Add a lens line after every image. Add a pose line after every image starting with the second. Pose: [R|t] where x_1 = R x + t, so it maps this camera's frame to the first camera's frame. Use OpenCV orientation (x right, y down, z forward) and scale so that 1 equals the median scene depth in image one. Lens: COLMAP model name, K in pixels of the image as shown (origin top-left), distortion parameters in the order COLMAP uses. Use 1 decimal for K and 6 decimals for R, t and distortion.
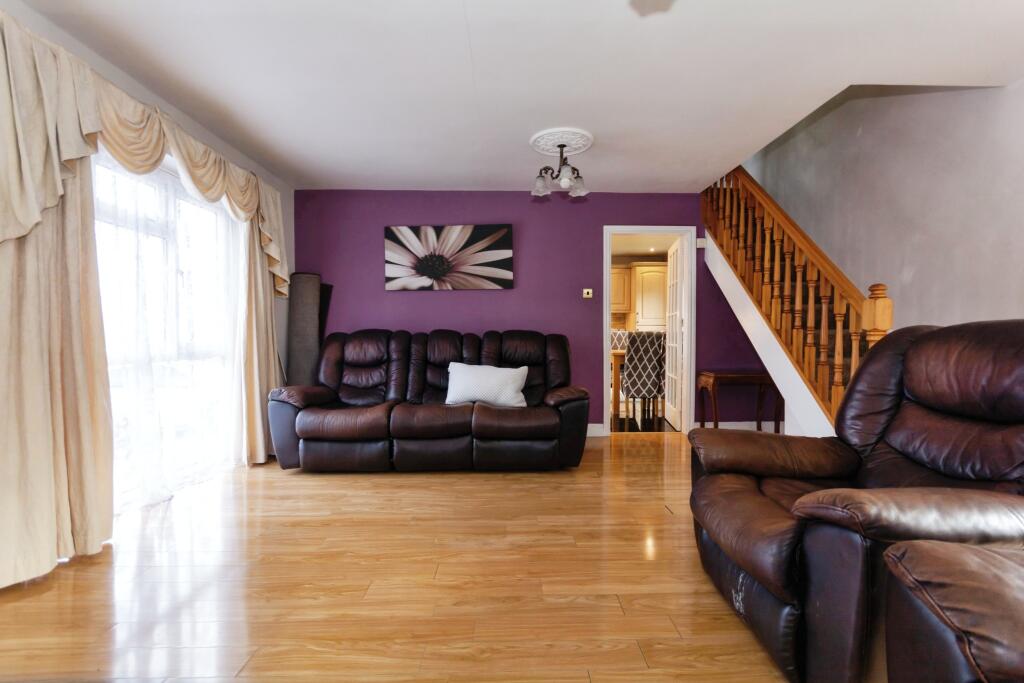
lens RADIAL K [[451.2, 0, 520.1], [0, 451.2, 346.1], [0, 0, 1]] dist [-0.000641, 0.000463]
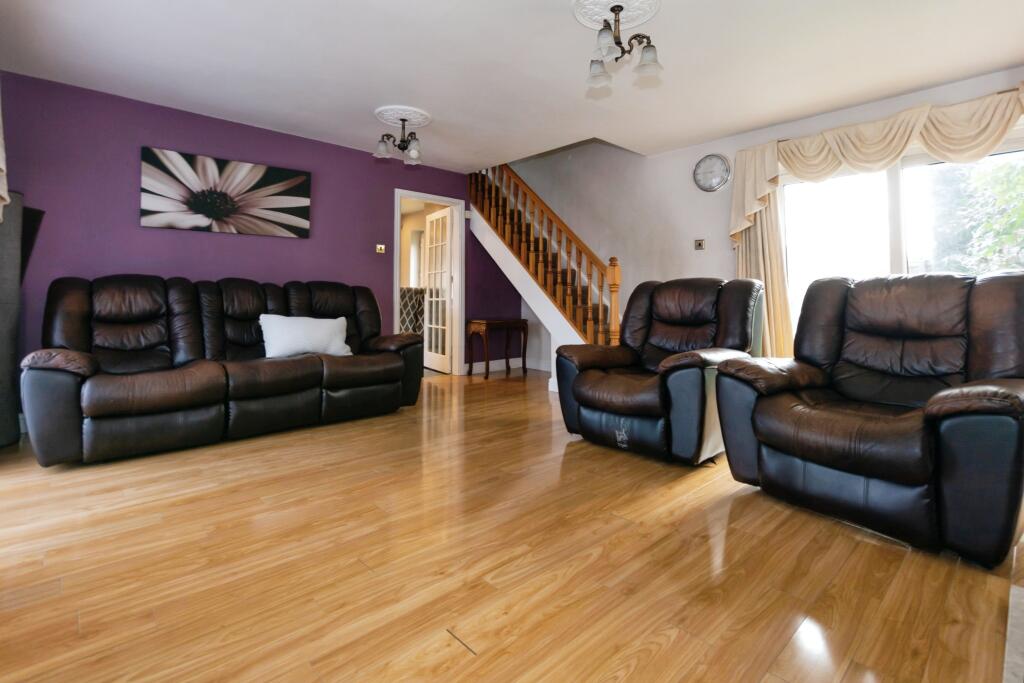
lens RADIAL K [[478.3, 0, 513.6], [0, 478.3, 272.4], [0, 0, 1]] dist [0.000029, 0.000619]
pose [[0.753281, 0.040144, 0.656472, -0.387874], [0.011732, 0.997157, -0.074440, 0.028161], [-0.657594, 0.063776, 0.750668, -0.048357]]
